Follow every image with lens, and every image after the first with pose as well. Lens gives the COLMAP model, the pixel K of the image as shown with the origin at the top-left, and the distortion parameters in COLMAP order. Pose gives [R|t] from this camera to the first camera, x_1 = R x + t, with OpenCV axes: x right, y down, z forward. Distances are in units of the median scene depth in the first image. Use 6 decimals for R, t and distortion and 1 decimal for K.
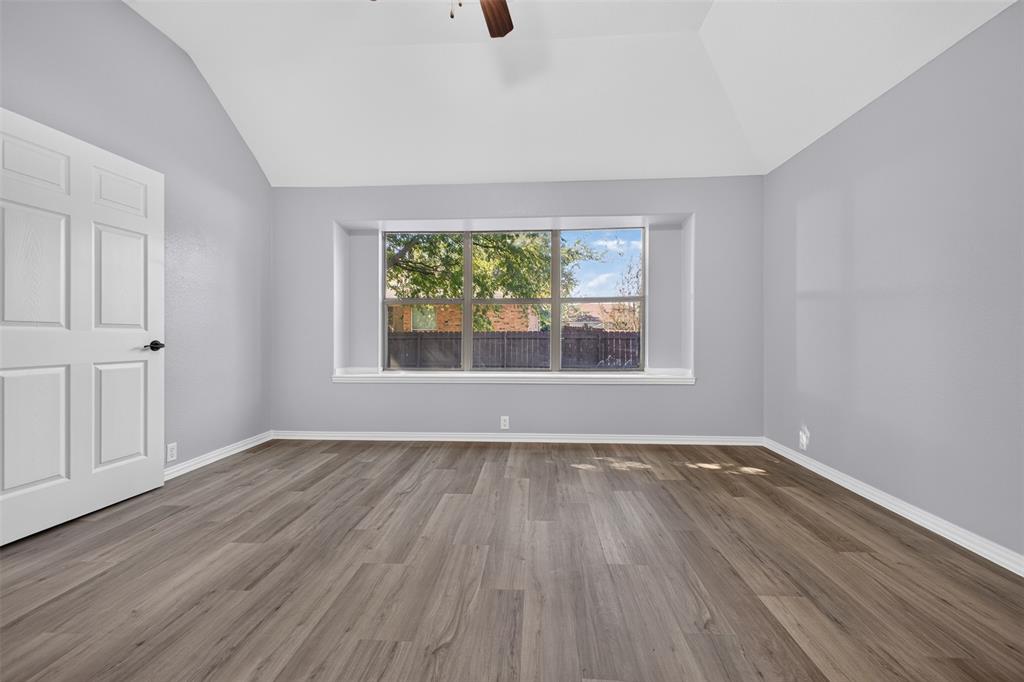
lens RADIAL K [[405.1, 0, 508.0], [0, 405.1, 336.8], [0, 0, 1]] dist [0.023620, -0.003358]
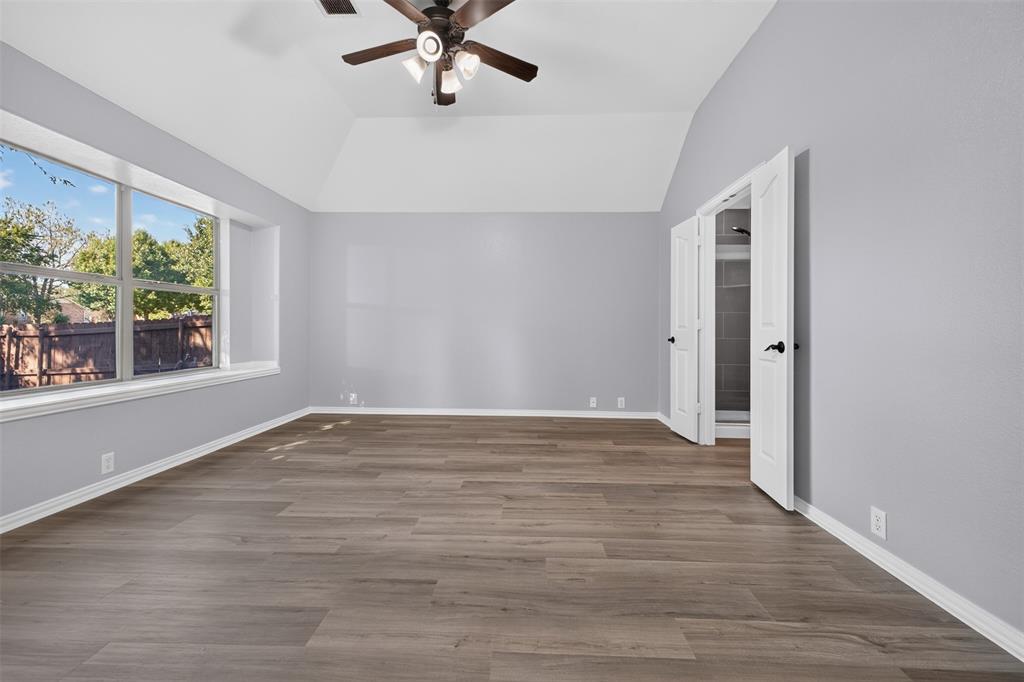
lens RADIAL K [[405.1, 0, 510.9], [0, 405.1, 333.6], [0, 0, 1]] dist [0.023620, -0.003358]
pose [[-0.028374, -0.006690, 0.999575, -0.936235], [0.000637, 0.999977, 0.006711, -0.005150], [-0.999597, 0.000827, -0.028369, 0.476716]]
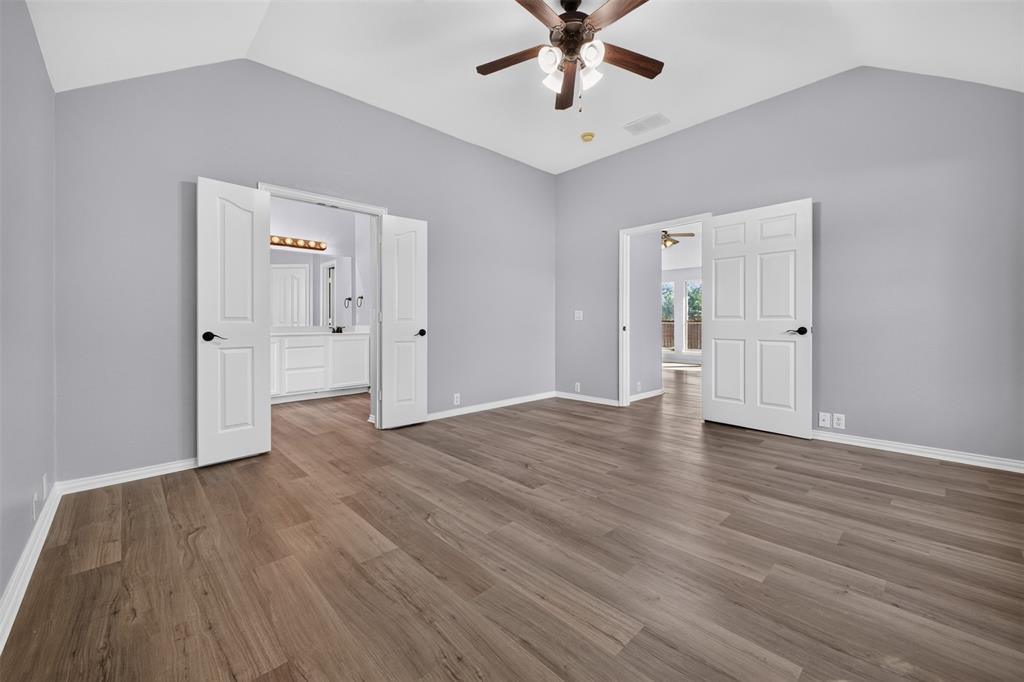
lens RADIAL K [[405.1, 0, 521.7], [0, 405.1, 328.3], [0, 0, 1]] dist [0.023620, -0.003358]
pose [[-0.665372, 0.010910, -0.746433, 0.677897], [0.001829, 0.999914, 0.012985, -0.004593], [0.746510, 0.007275, -0.665334, 1.115679]]
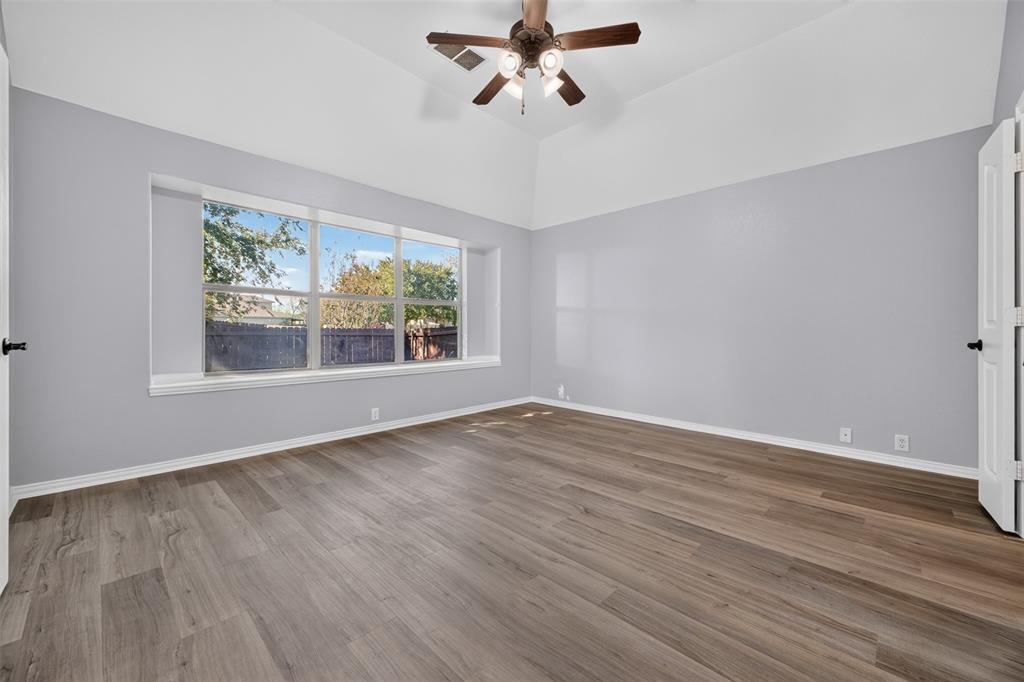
lens RADIAL K [[405.1, 0, 511.2], [0, 405.1, 332.9], [0, 0, 1]] dist [0.023620, -0.003358]
pose [[0.651772, 0.000289, 0.758415, -0.774714], [0.001078, 0.999999, -0.001307, 0.002743], [-0.758414, 0.001670, 0.651771, 0.051960]]
